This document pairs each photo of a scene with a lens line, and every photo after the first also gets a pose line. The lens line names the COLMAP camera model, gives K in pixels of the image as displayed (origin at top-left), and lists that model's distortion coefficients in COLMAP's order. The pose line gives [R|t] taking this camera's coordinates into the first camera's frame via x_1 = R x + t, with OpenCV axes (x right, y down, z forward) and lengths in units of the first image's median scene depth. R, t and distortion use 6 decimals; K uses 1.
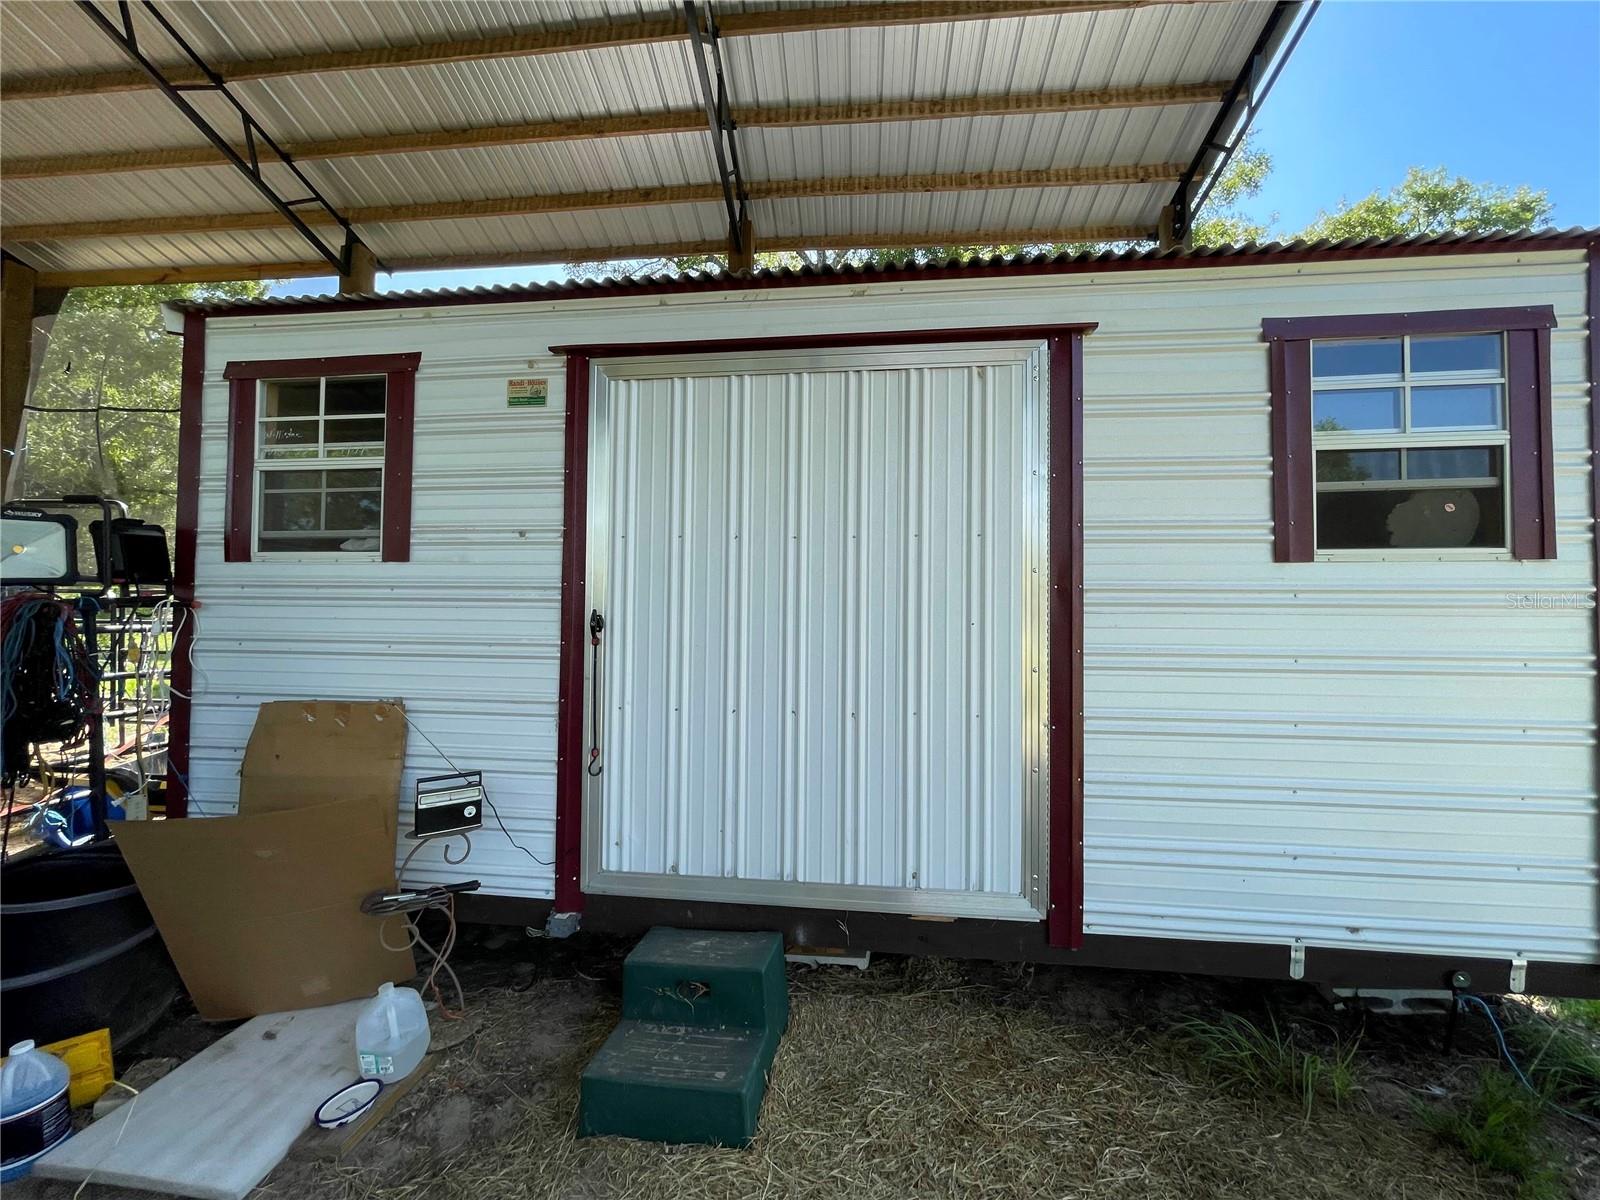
lens RADIAL K [[643.6, 0, 796.1], [0, 643.6, 609.2], [0, 0, 1]] dist [0.001515, 0.000220]
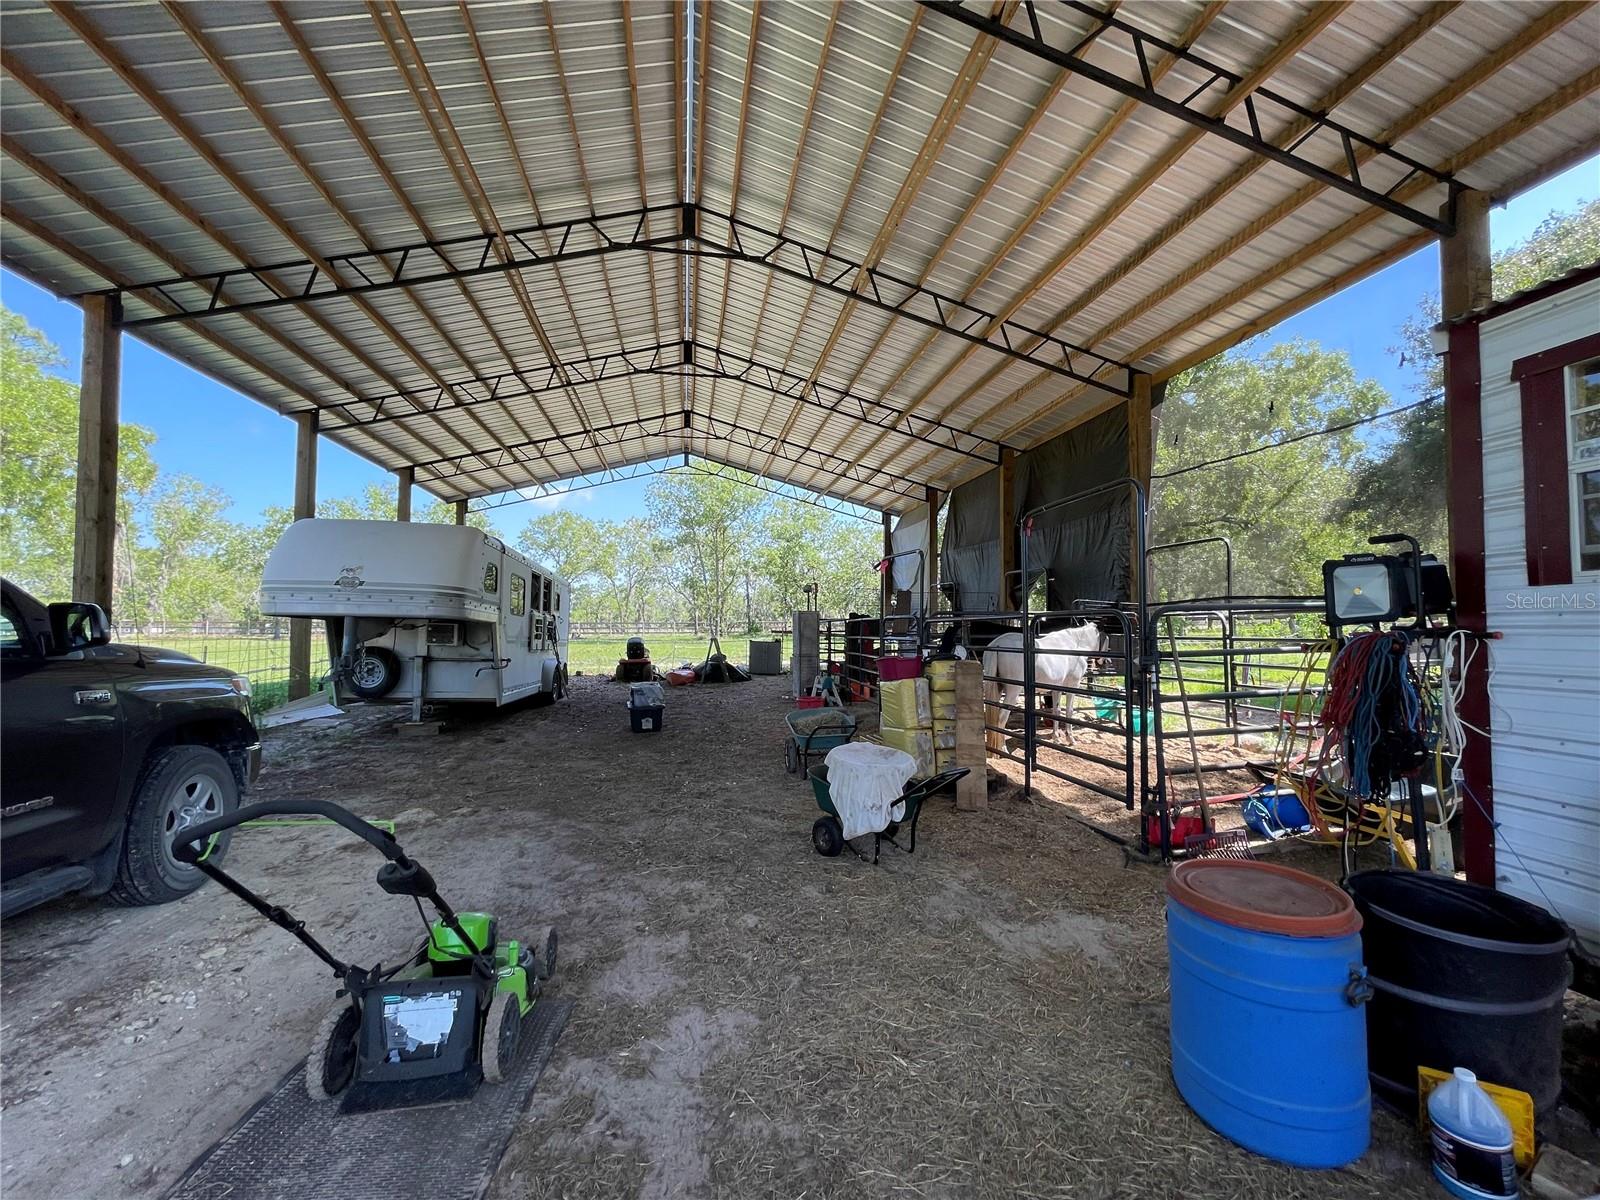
lens RADIAL K [[643.6, 0, 796.1], [0, 643.6, 609.2], [0, 0, 1]] dist [0.001515, 0.000220]
pose [[0.282891, -0.039133, -0.958353, -0.349027], [0.028082, 0.999077, -0.032506, -0.044225], [0.958741, -0.017717, 0.283729, -0.222856]]
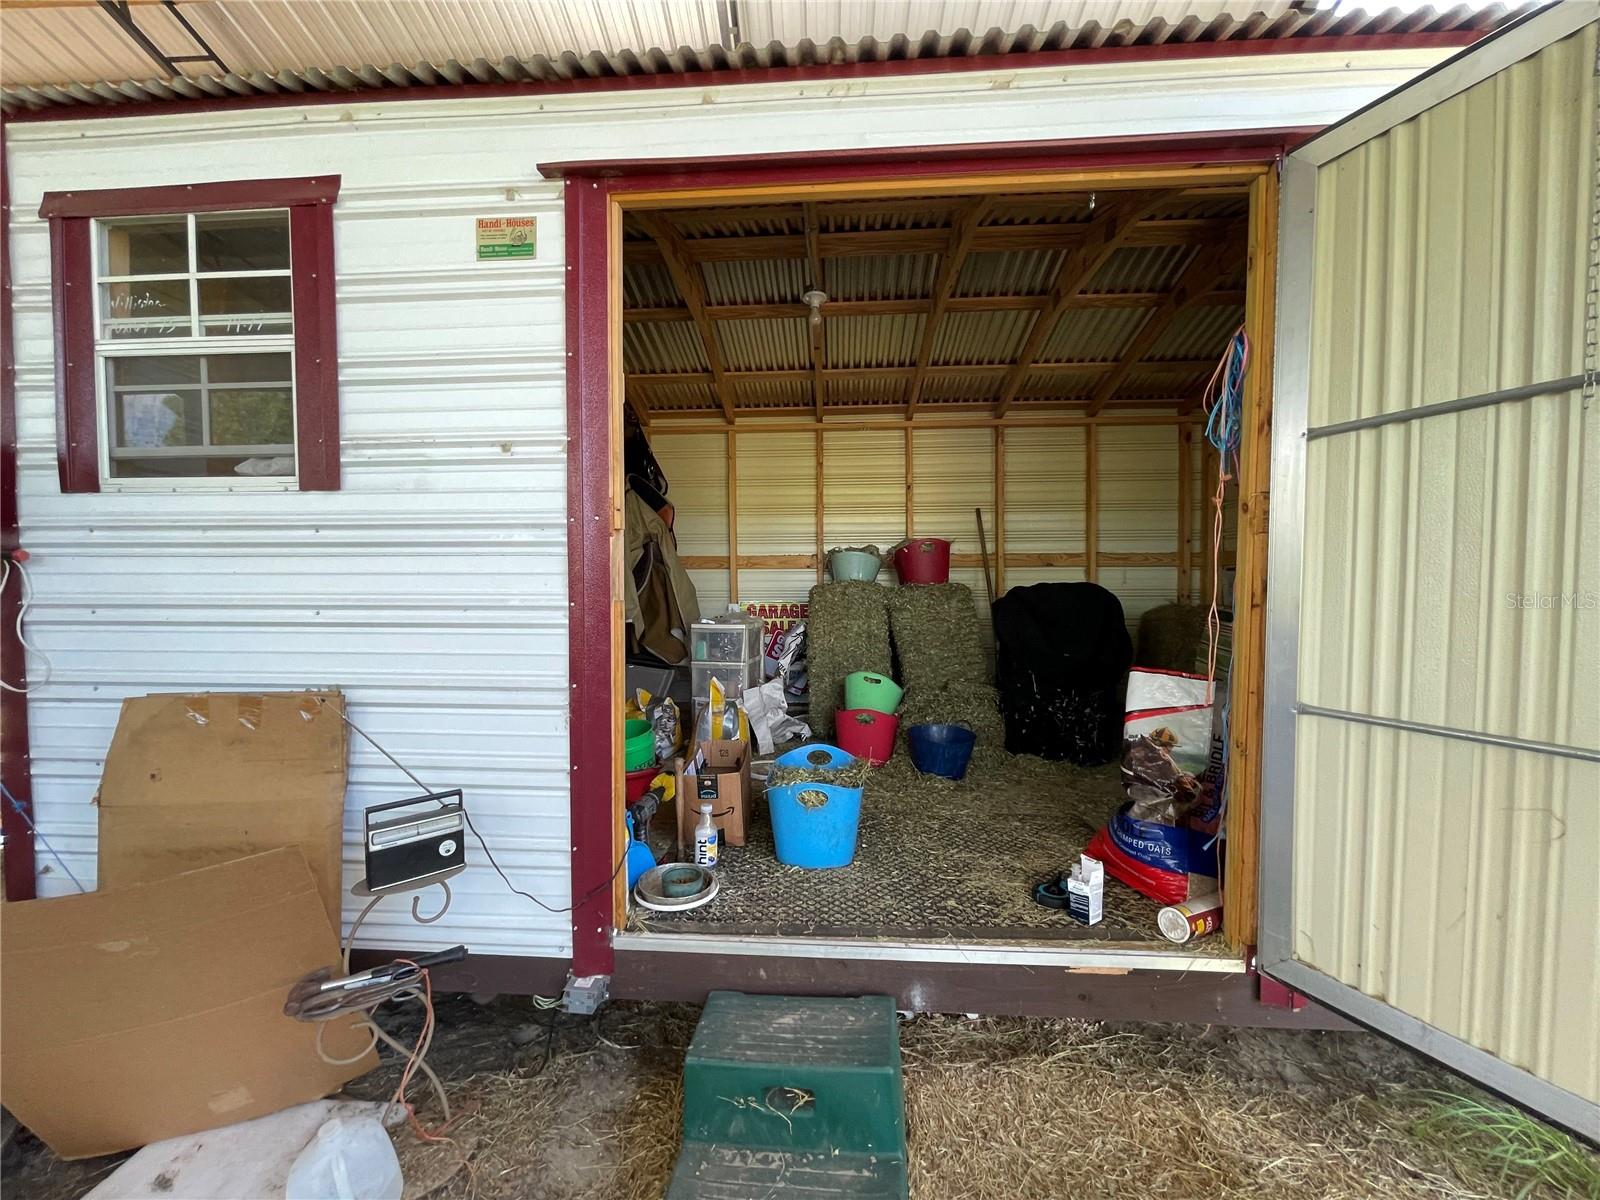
lens RADIAL K [[643.6, 0, 796.1], [0, 643.6, 609.2], [0, 0, 1]] dist [0.001515, 0.000220]
pose [[0.998577, -0.013625, 0.051565, -0.152850], [0.010463, 0.998076, 0.061107, 0.016975], [-0.052299, -0.060480, 0.996798, 0.284002]]
